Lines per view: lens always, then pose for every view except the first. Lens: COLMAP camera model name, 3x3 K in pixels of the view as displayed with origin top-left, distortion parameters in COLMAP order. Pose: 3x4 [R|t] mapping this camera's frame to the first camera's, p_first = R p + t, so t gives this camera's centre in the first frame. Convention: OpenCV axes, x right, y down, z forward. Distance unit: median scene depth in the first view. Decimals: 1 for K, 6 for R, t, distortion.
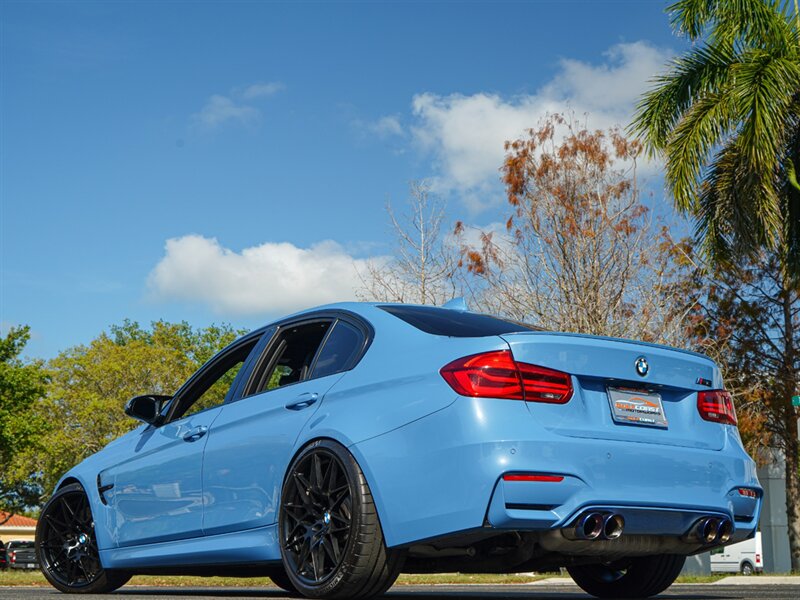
lens RADIAL K [[1309.1, 0, 382.7], [0, 1309.1, 300.0], [0, 0, 1]] dist [-0.010797, 0.003669]
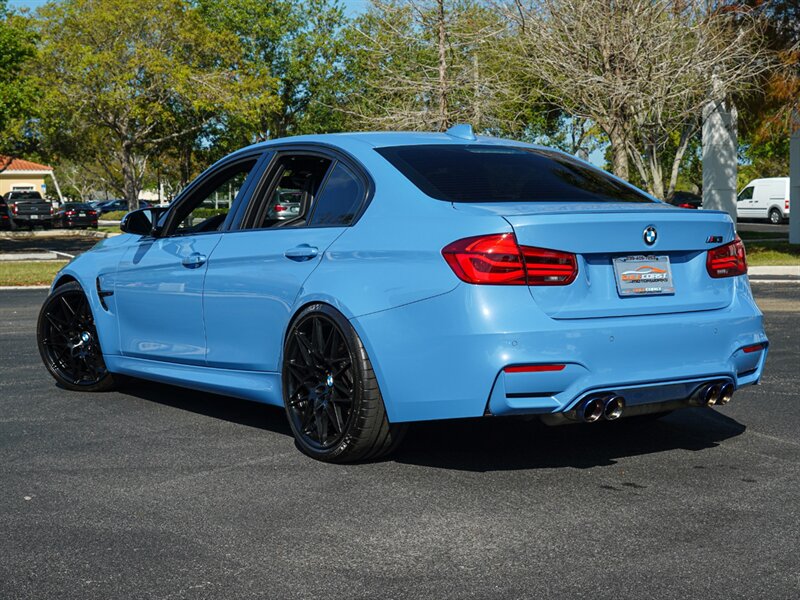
lens RADIAL K [[1384.5, 0, 423.7], [0, 1384.5, 297.1], [0, 0, 1]] dist [-0.008070, -0.098659]
pose [[0.999818, -0.011770, 0.015001, 0.013773], [0.007184, 0.961292, 0.275437, -0.184455], [-0.017662, -0.275279, 0.961202, 0.003153]]
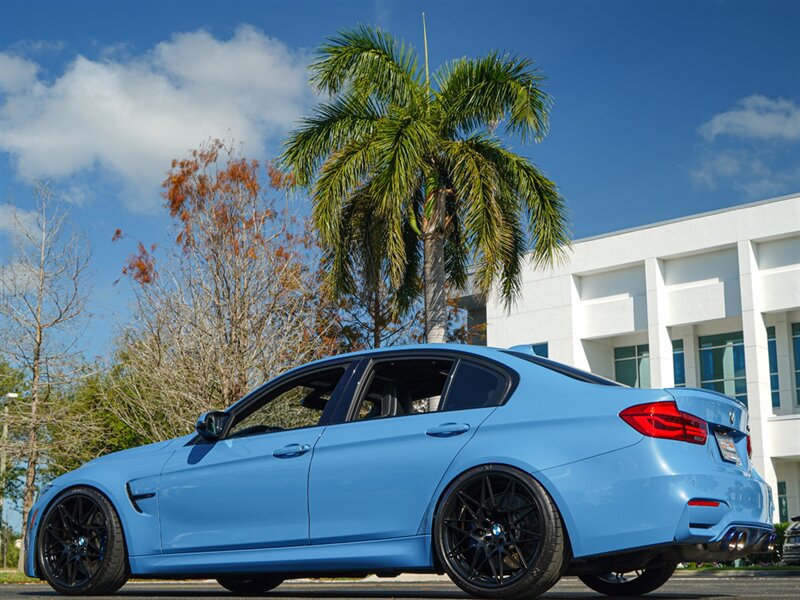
lens RADIAL K [[1269.2, 0, 400.0], [0, 1269.2, 300.0], [0, 0, 1]] dist [0.010278, -0.099975]
pose [[0.908849, 0.083630, 0.408657, -0.610855], [-0.082203, 0.996392, -0.021088, -0.011229], [-0.408946, -0.014427, 0.912444, -0.014282]]
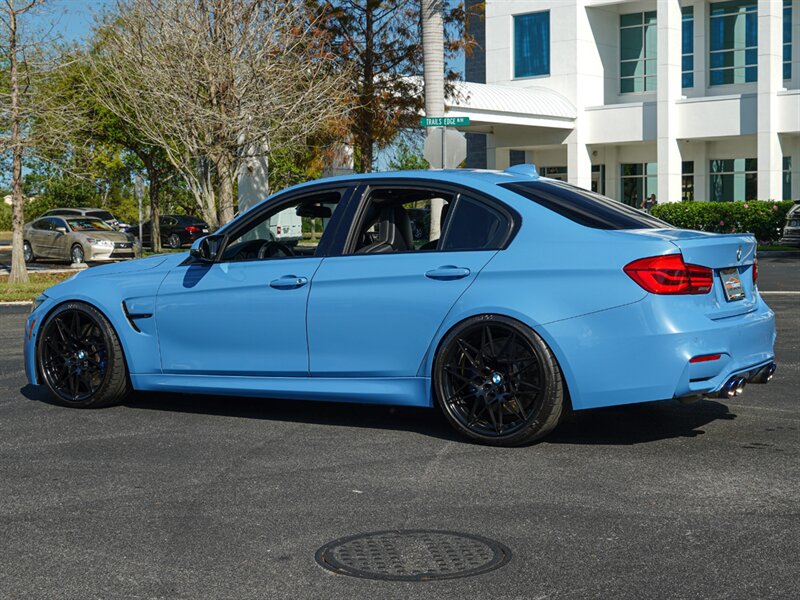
lens RADIAL K [[1309.1, 0, 382.7], [0, 1309.1, 300.0], [0, 0, 1]] dist [-0.010797, 0.003669]
pose [[0.912456, -0.038902, 0.407320, -0.618863], [-0.071658, 0.964894, 0.252677, -0.196898], [-0.402850, -0.259744, 0.877636, 0.014415]]
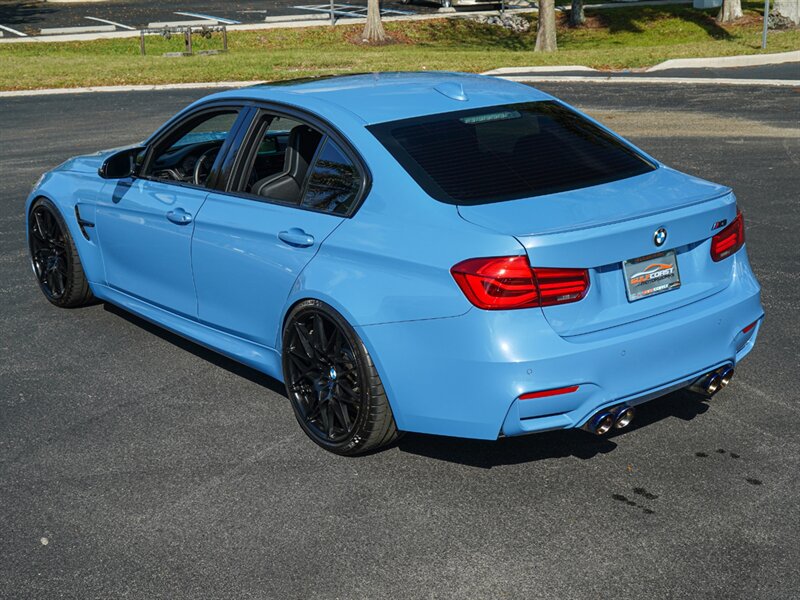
lens RADIAL K [[1219.6, 0, 400.1], [0, 1219.6, 322.0], [0, 0, 1]] dist [0.039939, -0.130471]
pose [[0.997529, -0.048216, 0.051094, -0.037138], [0.016208, 0.865622, 0.500435, -0.333030], [-0.068357, -0.498371, 0.864265, 0.211184]]
